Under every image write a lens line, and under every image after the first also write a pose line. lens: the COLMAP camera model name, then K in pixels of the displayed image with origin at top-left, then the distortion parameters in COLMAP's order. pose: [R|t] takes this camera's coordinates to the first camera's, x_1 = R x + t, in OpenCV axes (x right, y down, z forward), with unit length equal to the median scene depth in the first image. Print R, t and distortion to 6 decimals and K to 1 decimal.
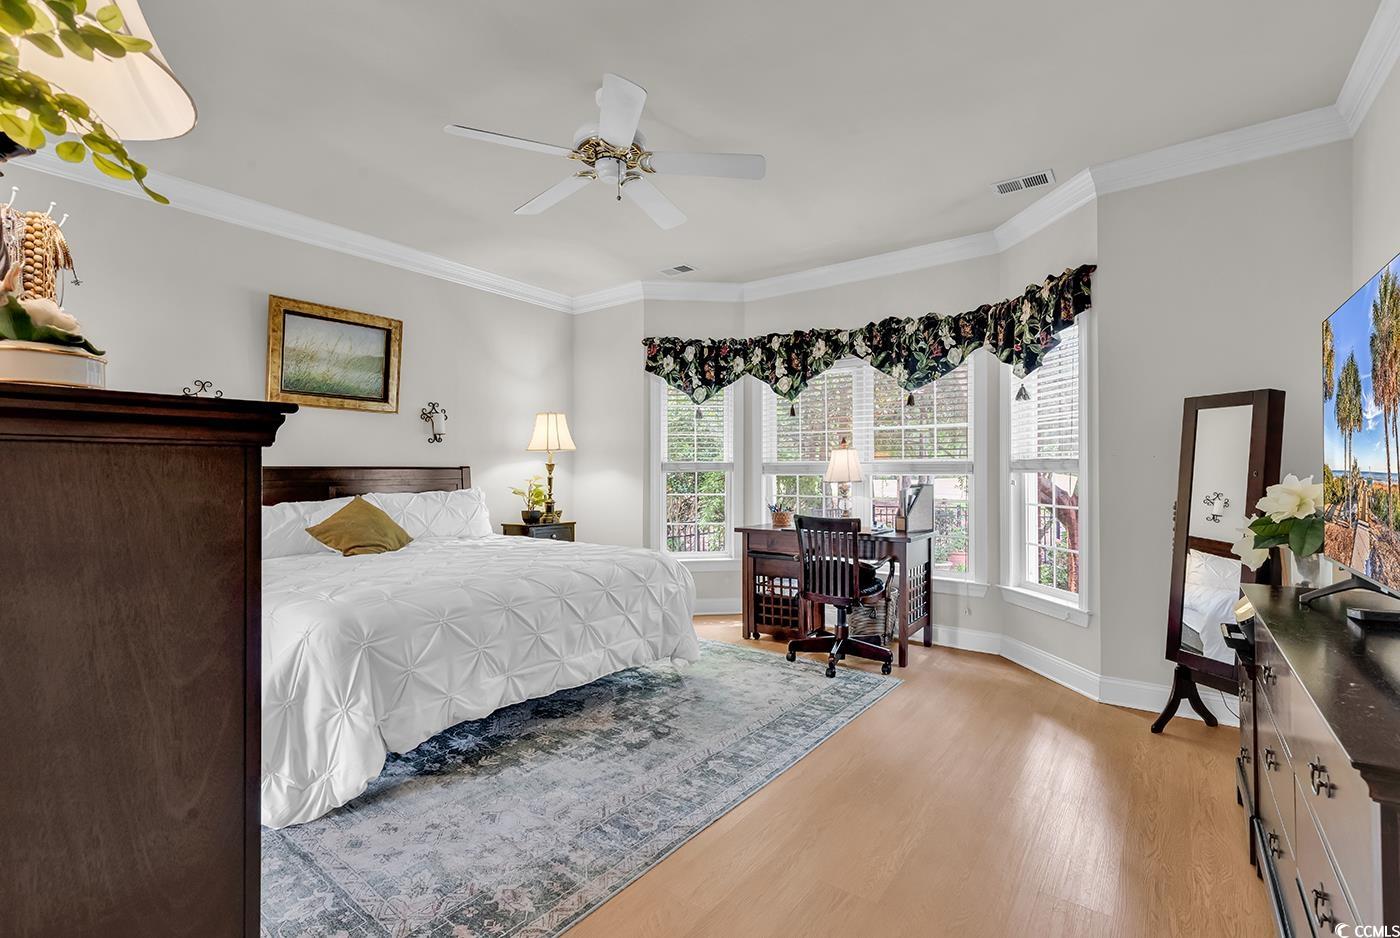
lens RADIAL K [[632.4, 0, 710.4], [0, 632.4, 467.5], [0, 0, 1]] dist [0.009547, -0.001202]
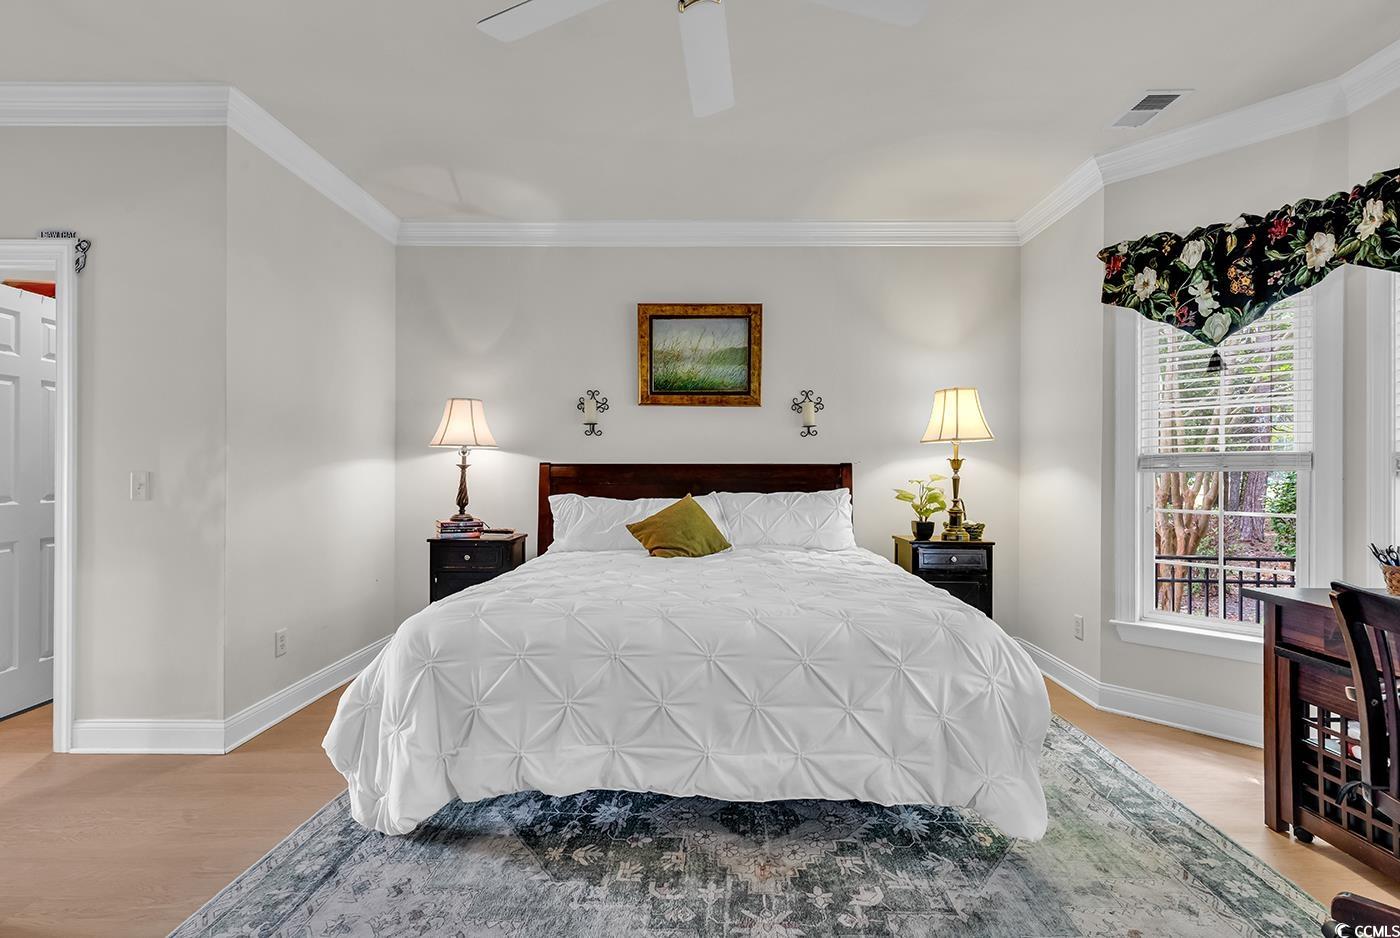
lens RADIAL K [[632.4, 0, 699.0], [0, 632.4, 466.0], [0, 0, 1]] dist [0.009547, -0.001202]
pose [[0.577946, -0.001785, -0.816073, 0.212990], [0.003891, 0.999992, 0.000568, 0.000929], [0.816066, -0.003504, 0.577948, 0.419069]]
